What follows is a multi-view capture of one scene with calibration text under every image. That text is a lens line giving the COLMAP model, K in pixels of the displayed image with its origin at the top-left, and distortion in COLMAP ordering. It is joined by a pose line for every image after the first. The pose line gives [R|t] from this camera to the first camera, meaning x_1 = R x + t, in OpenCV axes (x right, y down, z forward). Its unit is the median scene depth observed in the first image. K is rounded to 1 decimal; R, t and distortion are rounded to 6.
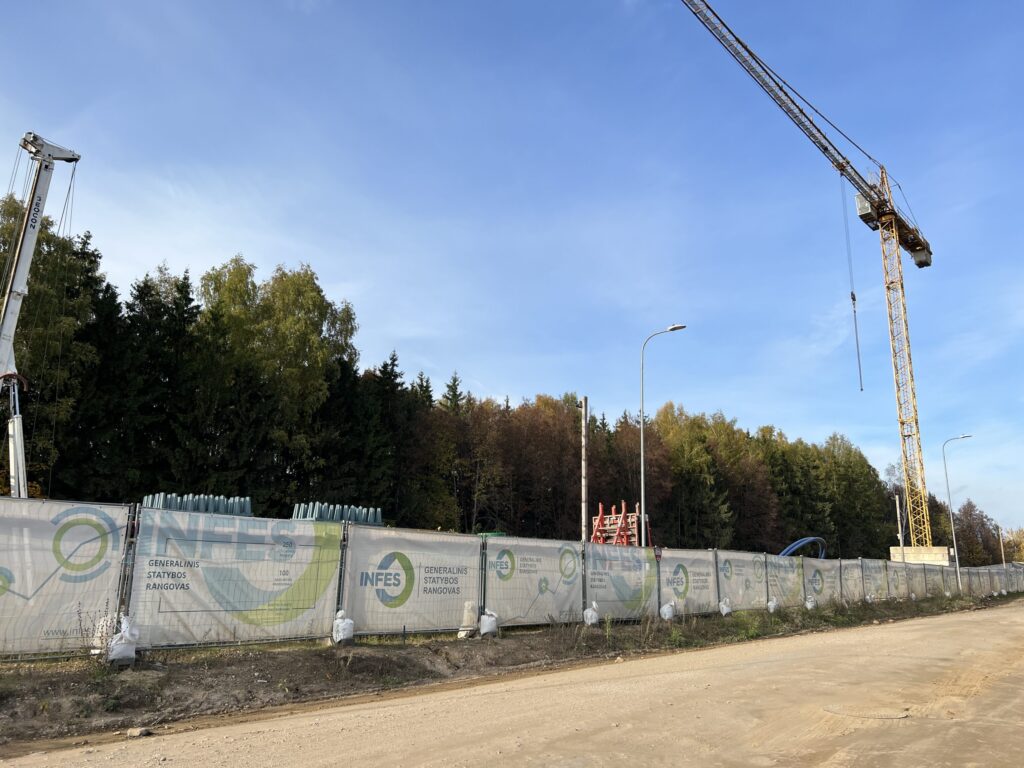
lens RADIAL K [[767.2, 0, 512.0], [0, 767.2, 384.0], [0, 0, 1]] dist [0.112393, -0.110571]
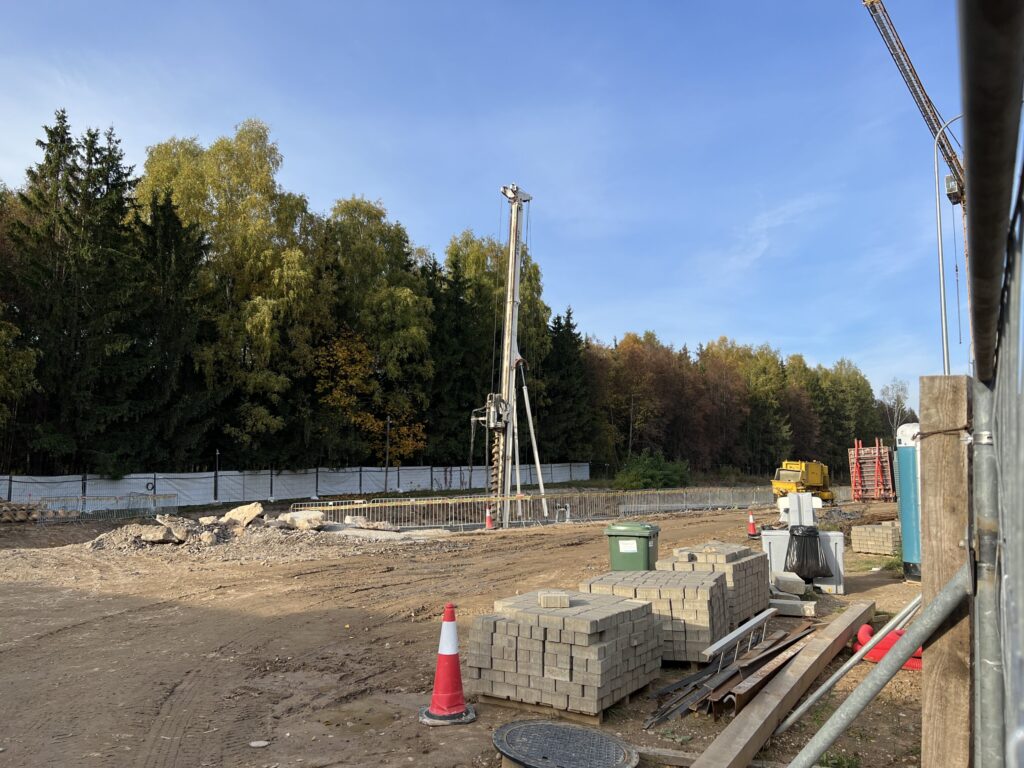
lens RADIAL K [[767.2, 0, 512.0], [0, 767.2, 384.0], [0, 0, 1]] dist [0.112393, -0.110571]
pose [[0.995874, -0.004805, 0.090615, -0.390787], [-0.005552, 0.993499, 0.113704, -0.064046], [-0.090572, -0.113738, 0.989374, -0.212985]]
